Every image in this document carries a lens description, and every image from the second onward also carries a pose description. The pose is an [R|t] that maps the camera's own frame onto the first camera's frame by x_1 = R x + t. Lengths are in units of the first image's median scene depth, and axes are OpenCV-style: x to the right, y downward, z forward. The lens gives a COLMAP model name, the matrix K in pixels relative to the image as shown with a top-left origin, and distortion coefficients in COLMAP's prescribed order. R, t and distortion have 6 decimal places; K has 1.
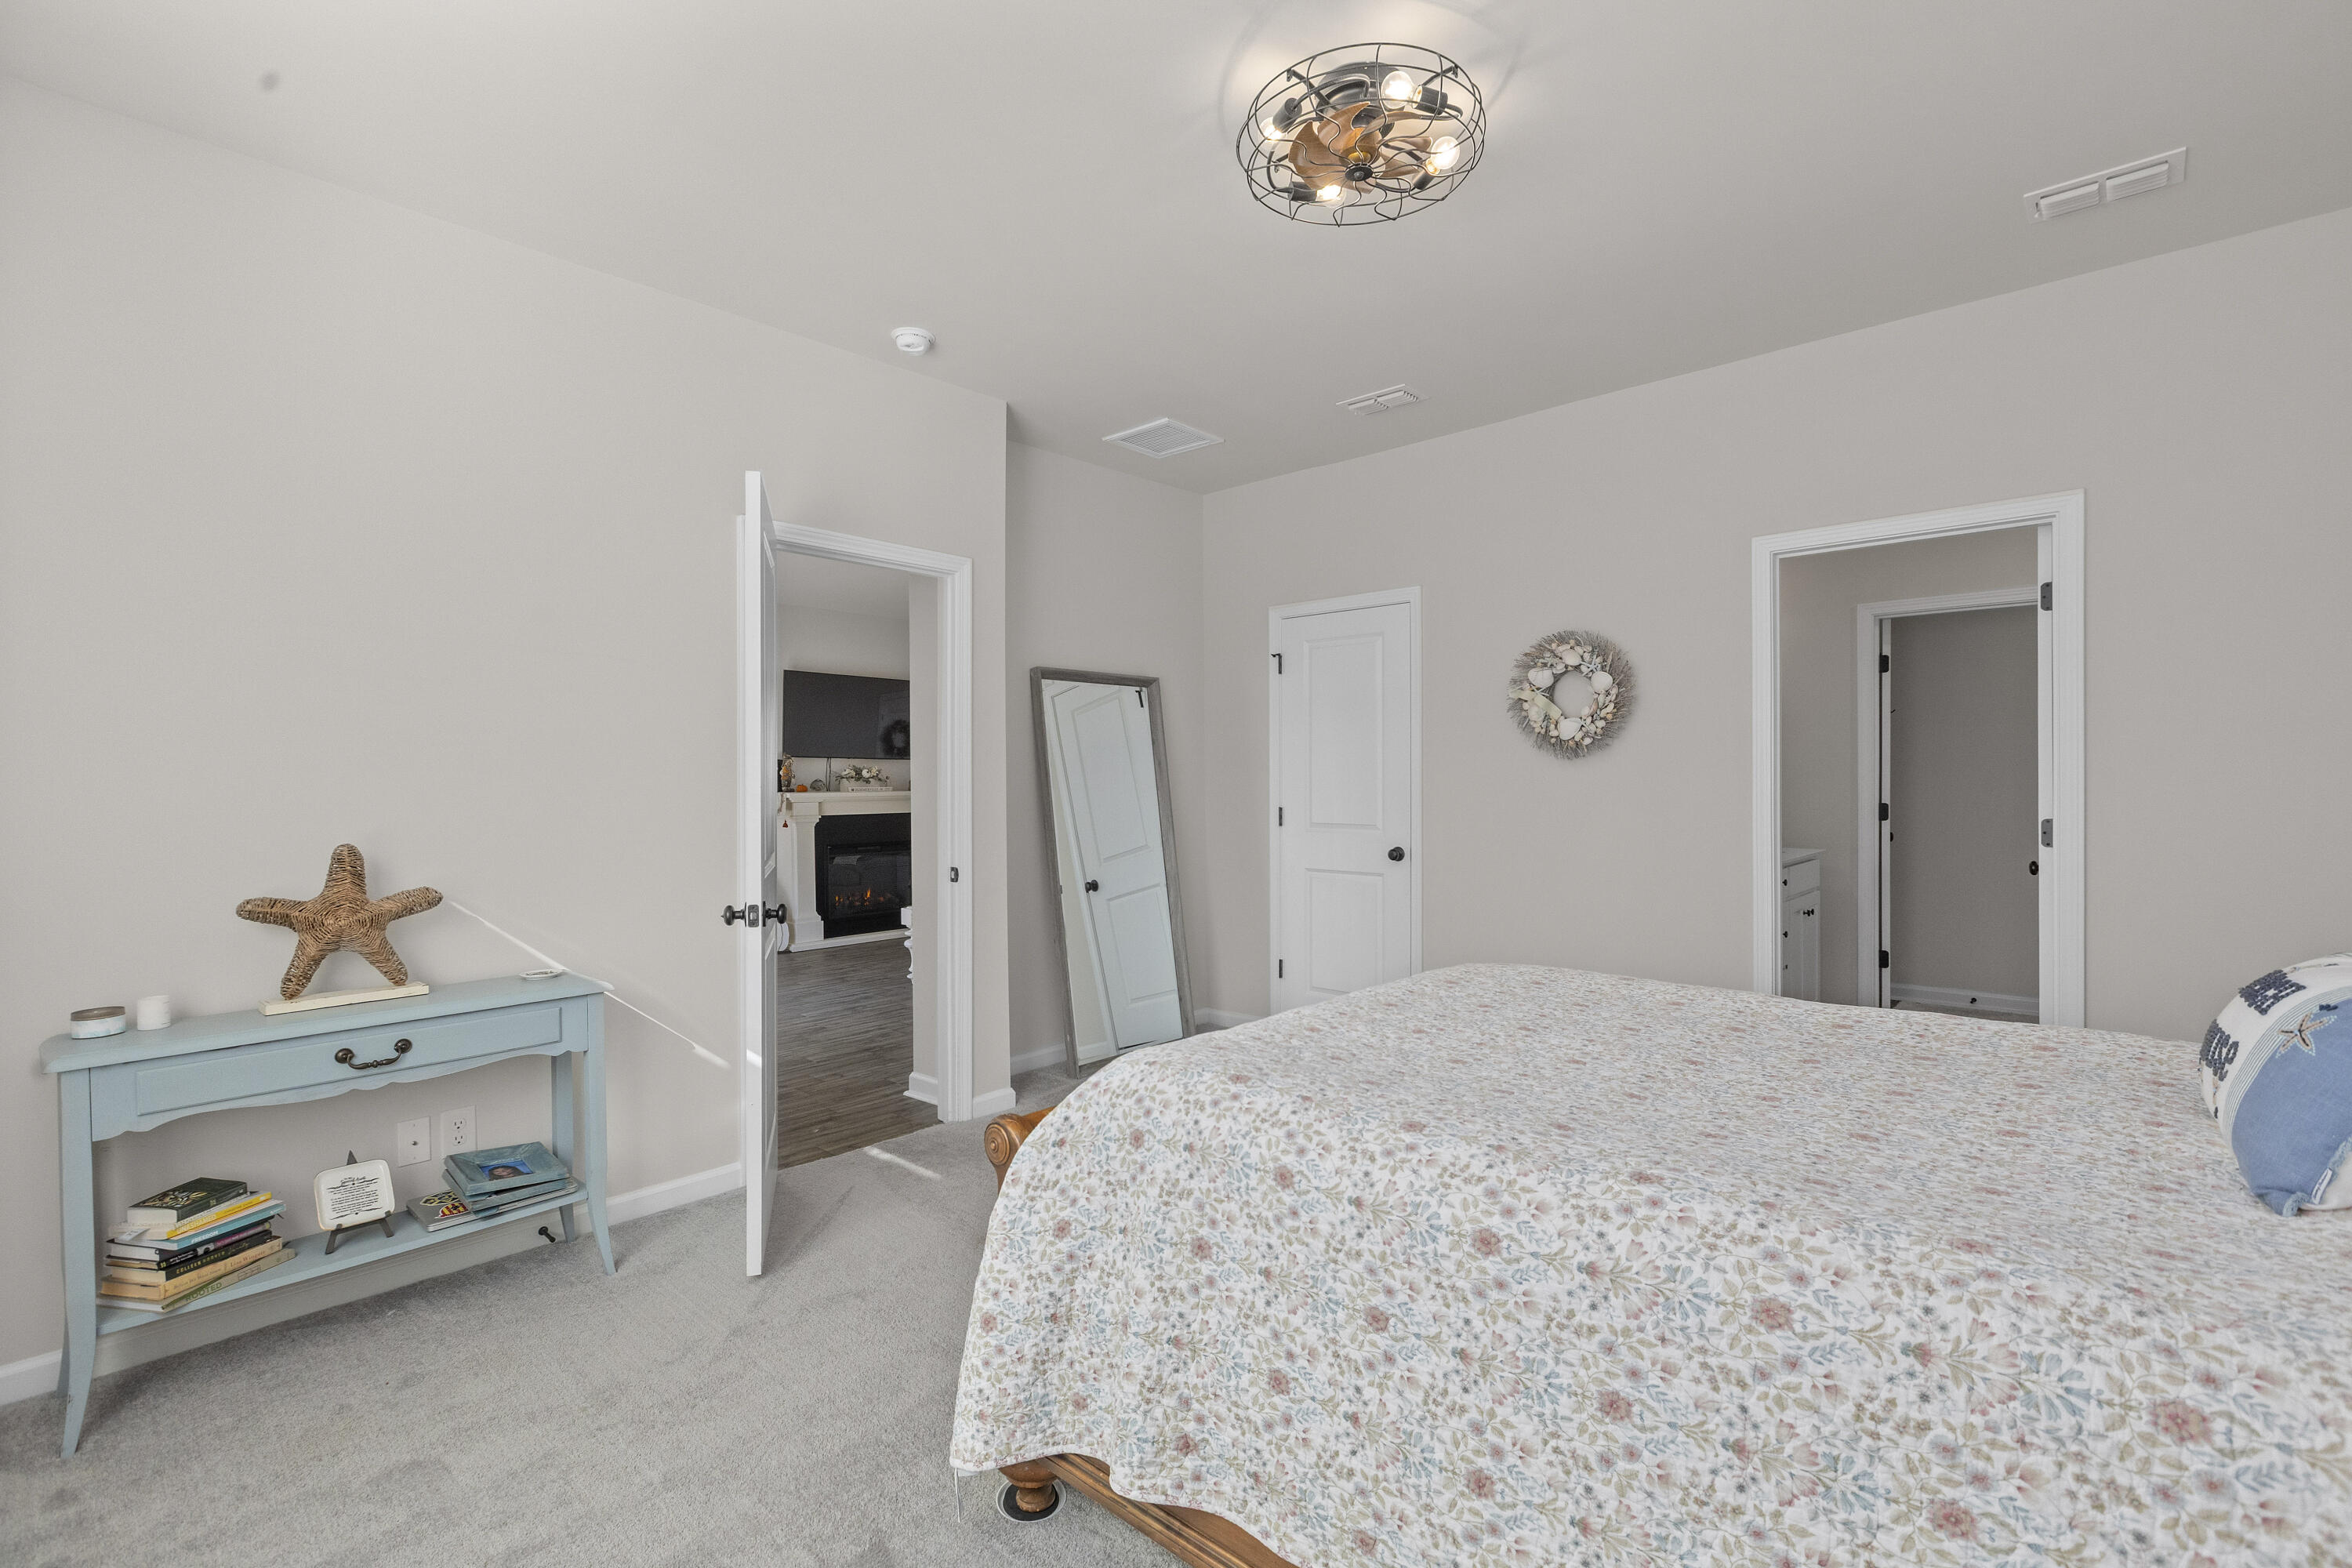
lens RADIAL K [[1056.6, 0, 1176.0], [0, 1056.6, 784.0], [0, 0, 1]] dist [0.002107, -0.000320]
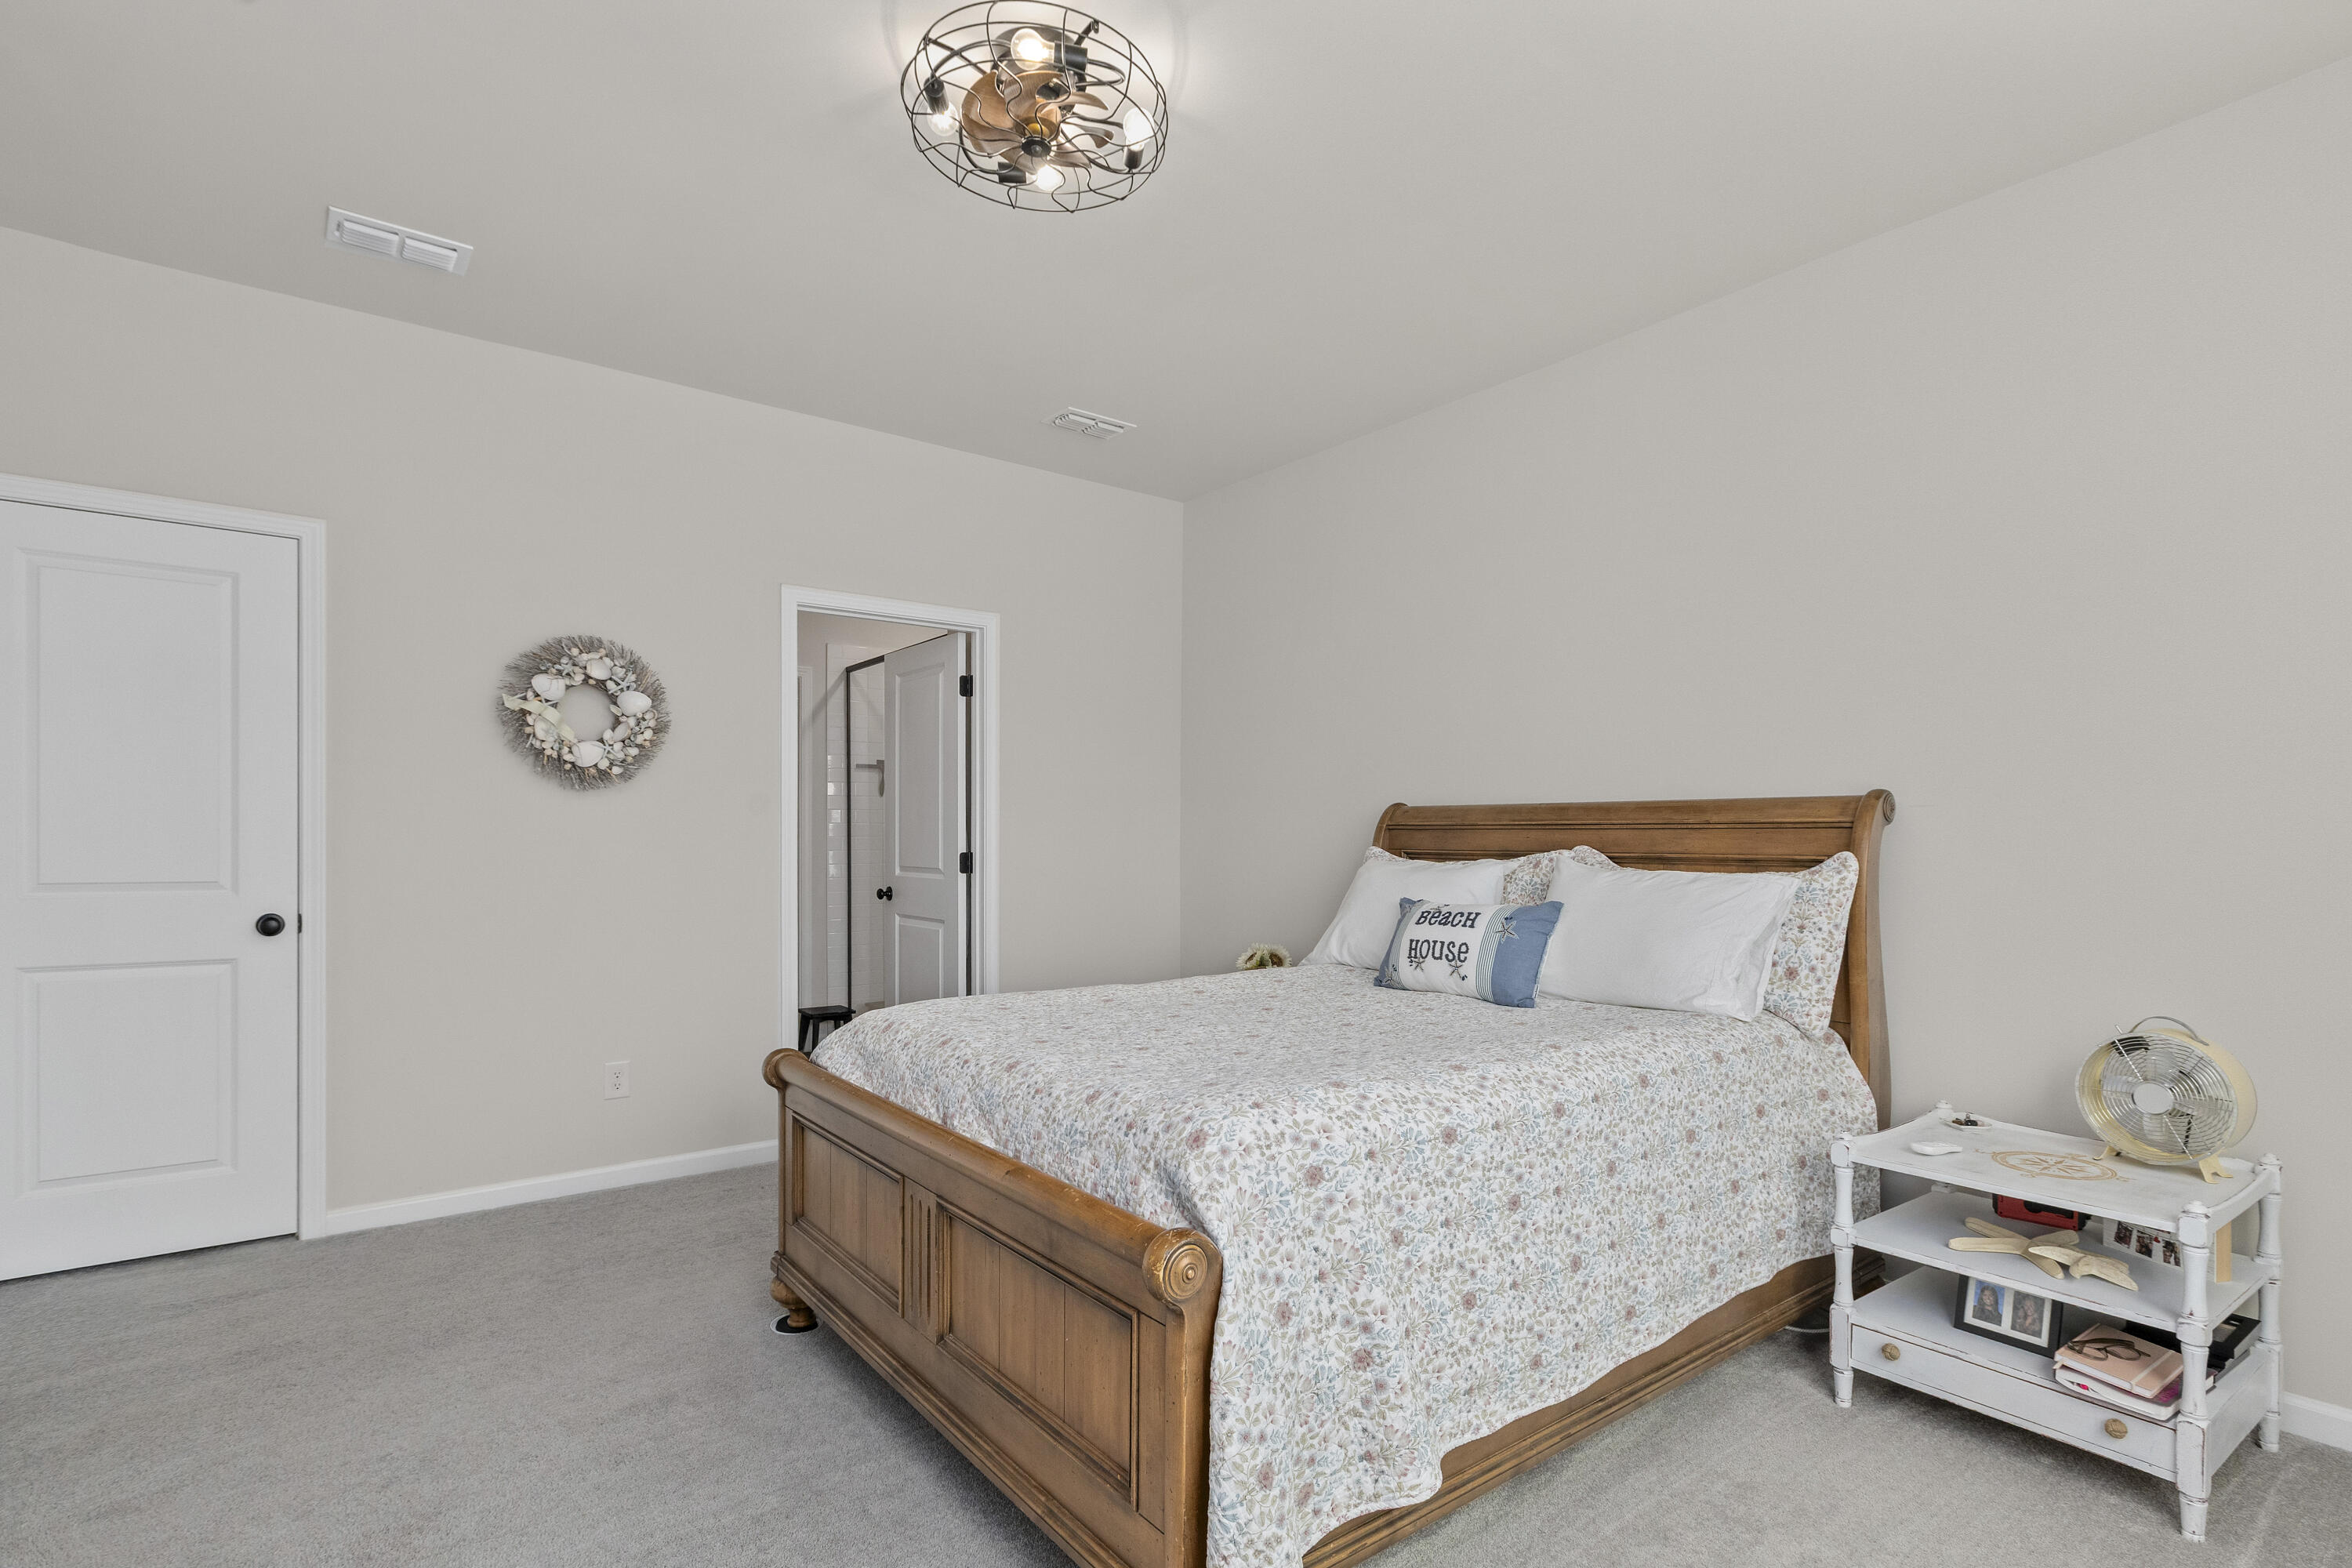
lens RADIAL K [[1101.5, 0, 1226.4], [0, 1101.5, 828.1], [0, 0, 1]] dist [-0.000922, 0.000277]
pose [[0.165197, 0.014451, 0.986155, -0.414884], [-0.005319, 0.999891, -0.013761, 0.016016], [-0.986246, -0.002972, 0.165256, 0.371532]]
